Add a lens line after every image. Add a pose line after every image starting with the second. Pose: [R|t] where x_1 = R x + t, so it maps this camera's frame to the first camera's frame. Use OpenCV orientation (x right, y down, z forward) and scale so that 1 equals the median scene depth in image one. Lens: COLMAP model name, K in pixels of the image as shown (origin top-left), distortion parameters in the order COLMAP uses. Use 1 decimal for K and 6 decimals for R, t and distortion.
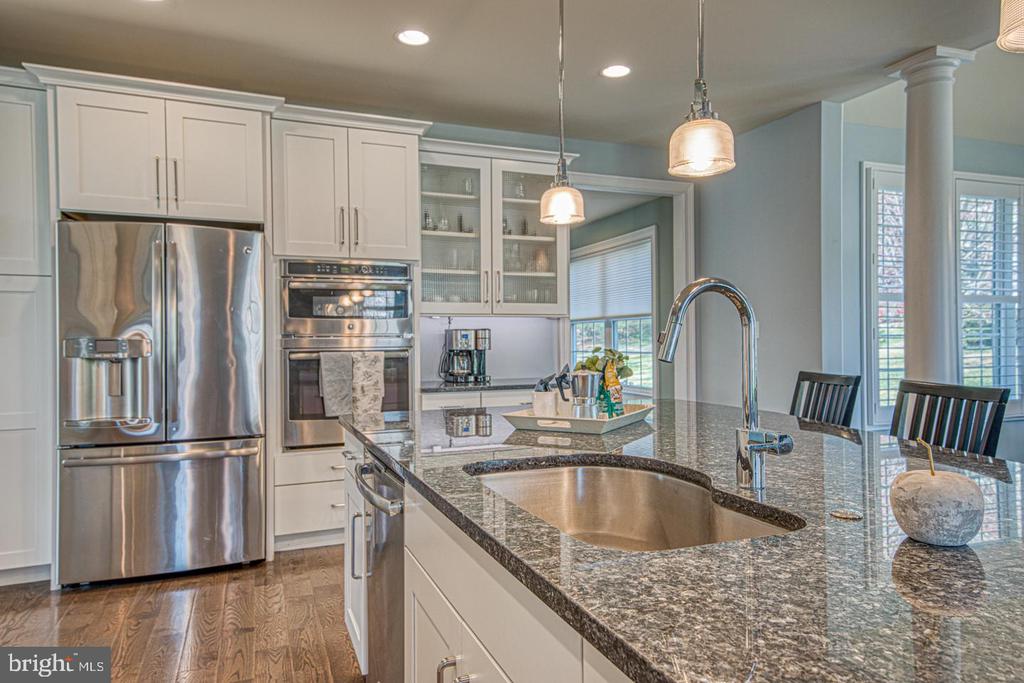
lens RADIAL K [[665.5, 0, 512.0], [0, 665.5, 341.5], [0, 0, 1]] dist [0.049822, -0.000103]
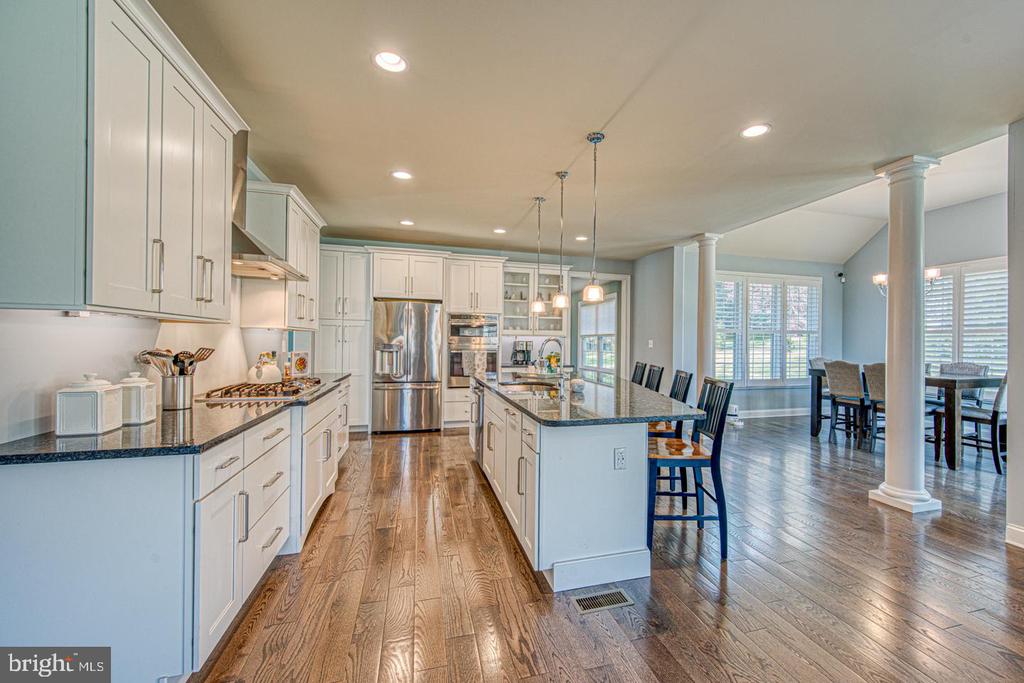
lens RADIAL K [[411.0, 0, 517.3], [0, 411.0, 339.0], [0, 0, 1]] dist [0.000341, -0.000058]
pose [[0.989117, 0.016180, -0.146240, 0.143340], [-0.017935, 0.999782, -0.010687, -0.012750], [0.146036, 0.013193, 0.989191, -0.497028]]
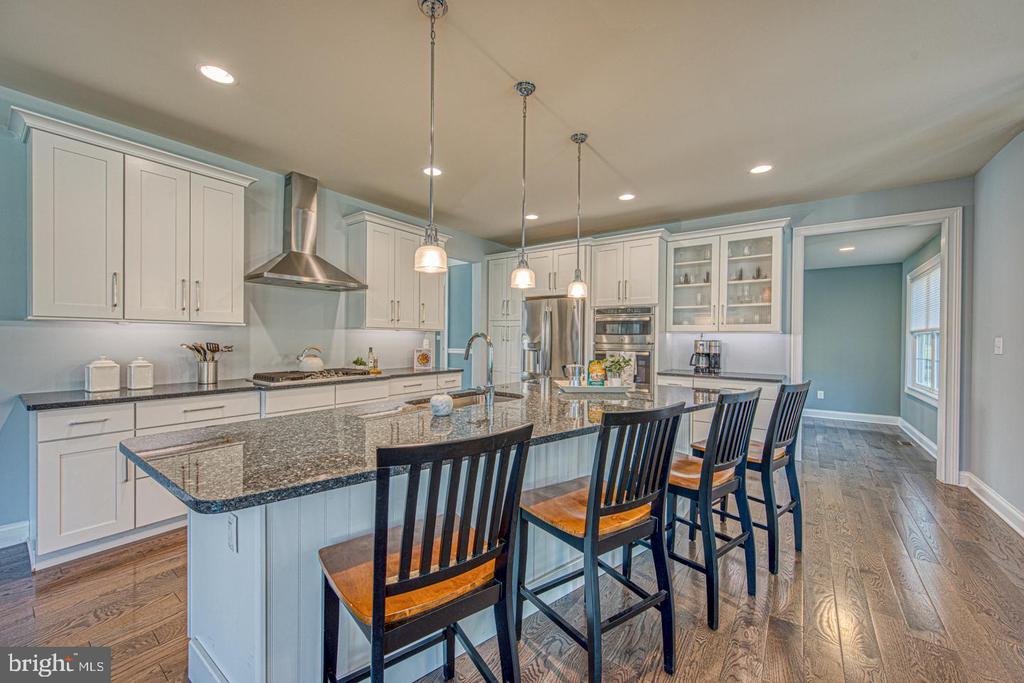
lens RADIAL K [[391.0, 0, 512.0], [0, 391.0, 341.5], [0, 0, 1]] dist [0.000438, -0.000136]
pose [[0.523179, 0.018724, -0.852017, 0.600507], [-0.018354, 0.999774, 0.010701, -0.020805], [0.852025, 0.010039, 0.523405, 0.088243]]
